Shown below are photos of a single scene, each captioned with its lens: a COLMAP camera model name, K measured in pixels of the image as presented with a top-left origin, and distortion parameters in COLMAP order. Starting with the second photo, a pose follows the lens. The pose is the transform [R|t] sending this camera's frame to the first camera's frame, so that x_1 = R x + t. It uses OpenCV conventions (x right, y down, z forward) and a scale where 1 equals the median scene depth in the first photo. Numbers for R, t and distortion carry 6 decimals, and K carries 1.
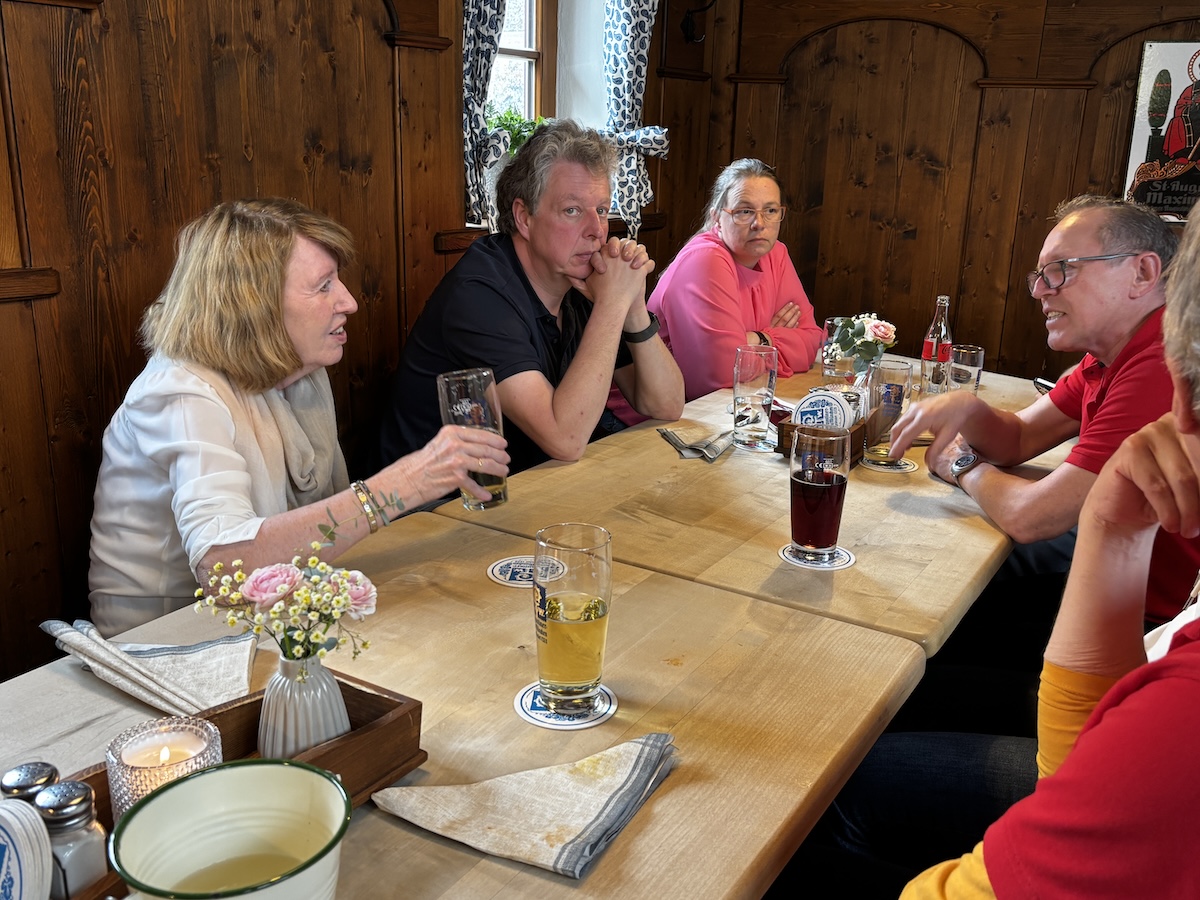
lens RADIAL K [[1096.1, 0, 592.7], [0, 1096.1, 445.5], [0, 0, 1]] dist [-0.001566, 0.000000]
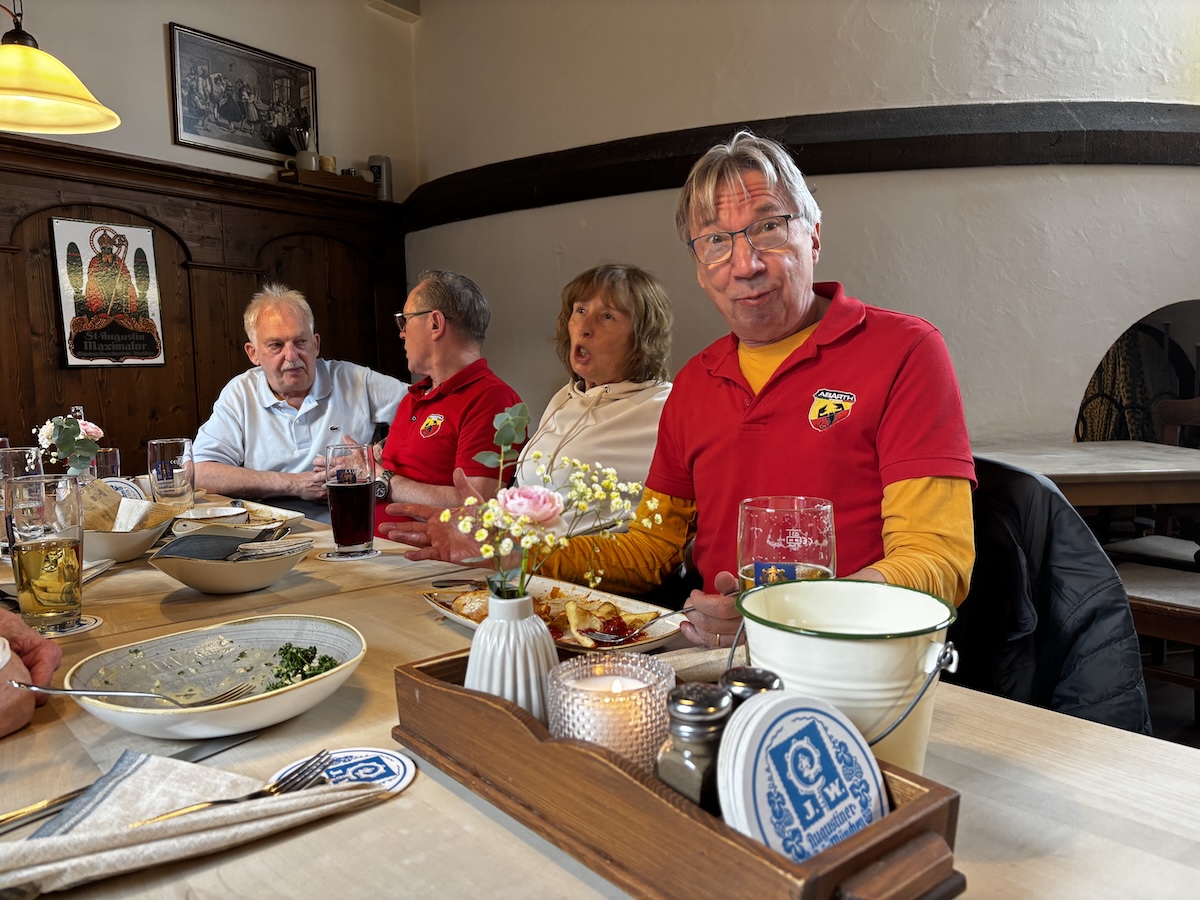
lens RADIAL K [[896.8, 0, 601.3], [0, 896.8, 455.9], [0, 0, 1]] dist [0.021464, -0.008161]
pose [[0.296910, -0.120181, 0.947313, -0.276611], [0.292683, 0.955754, 0.029518, 0.025700], [-0.908945, 0.268498, 0.318947, 0.203450]]
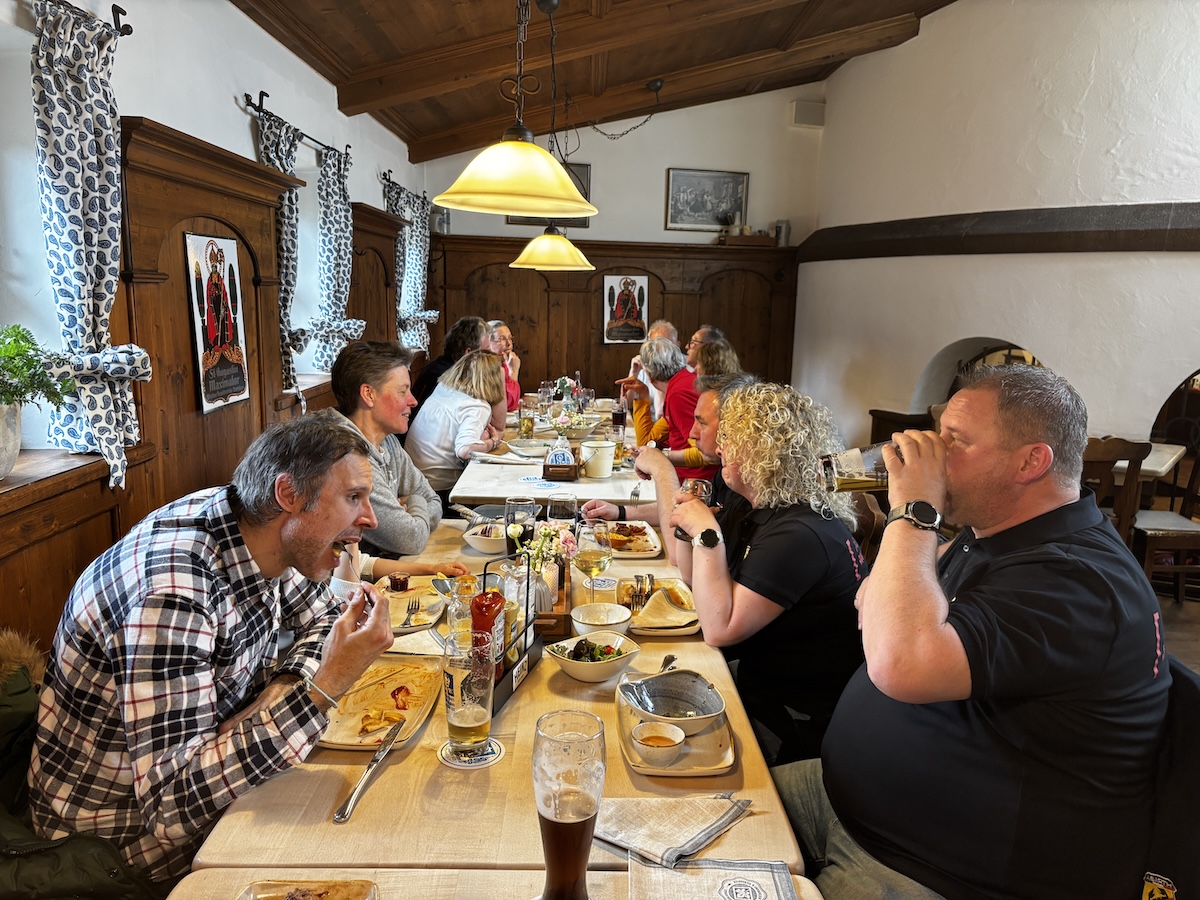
lens RADIAL K [[896.8, 0, 605.0], [0, 896.8, 452.9], [0, 0, 1]] dist [0.021464, -0.008161]
pose [[0.827515, -0.107043, 0.551145, -0.700180], [0.157522, 0.986494, -0.044915, 0.141850], [-0.538893, 0.123985, 0.833200, -0.713289]]
